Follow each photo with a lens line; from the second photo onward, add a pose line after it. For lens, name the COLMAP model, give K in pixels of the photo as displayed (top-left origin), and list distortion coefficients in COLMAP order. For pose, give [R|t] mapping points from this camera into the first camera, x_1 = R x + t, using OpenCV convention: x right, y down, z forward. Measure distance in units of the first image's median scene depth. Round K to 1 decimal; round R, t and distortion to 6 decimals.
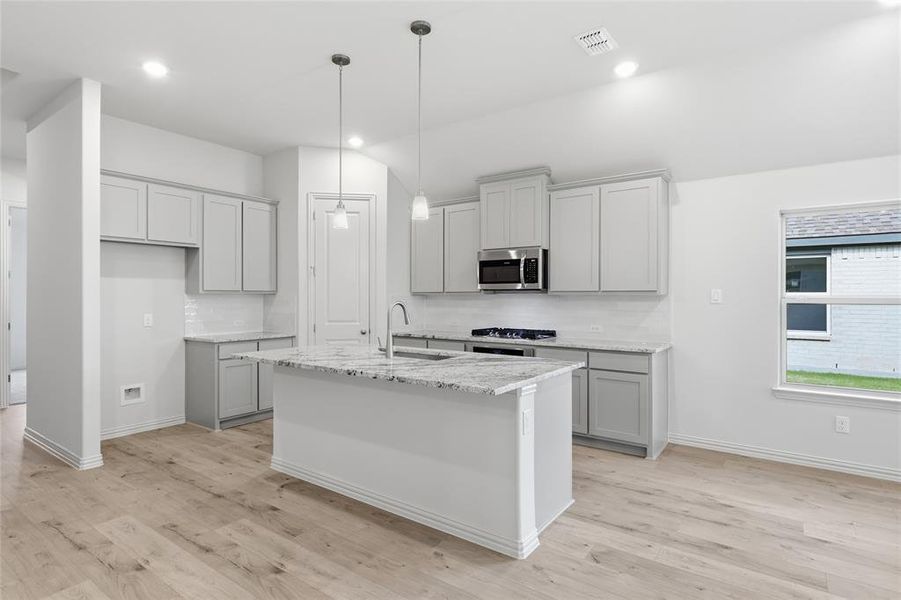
lens RADIAL K [[470.7, 0, 451.5], [0, 470.7, 299.4], [0, 0, 1]] dist [0.002714, 0.000665]
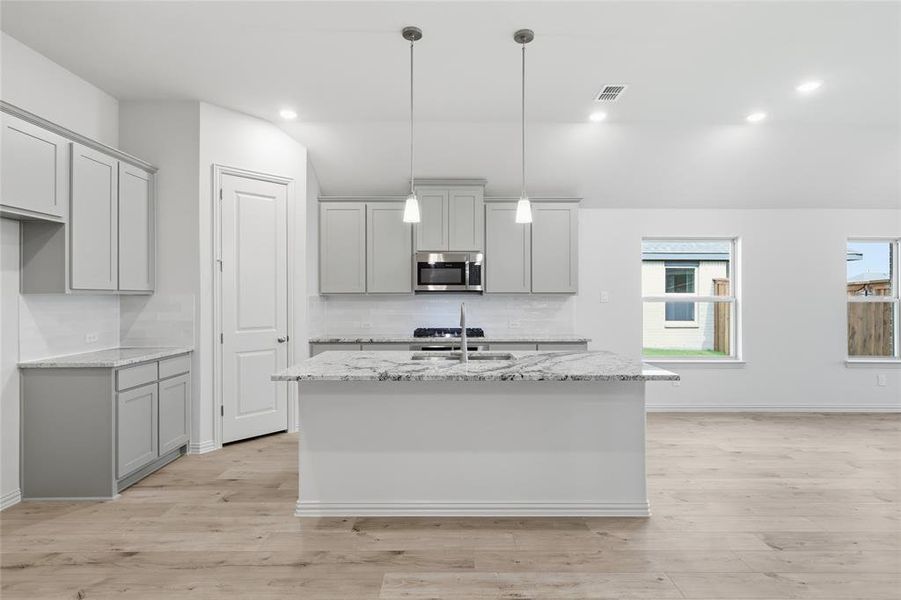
lens RADIAL K [[456.6, 0, 450.5], [0, 456.6, 300.0], [0, 0, 1]] dist [0.004803, 0.000485]
pose [[0.808114, -0.005885, 0.588997, -0.498748], [0.005425, 0.999982, 0.002547, -0.003184], [-0.589002, 0.001137, 0.808131, 0.185691]]
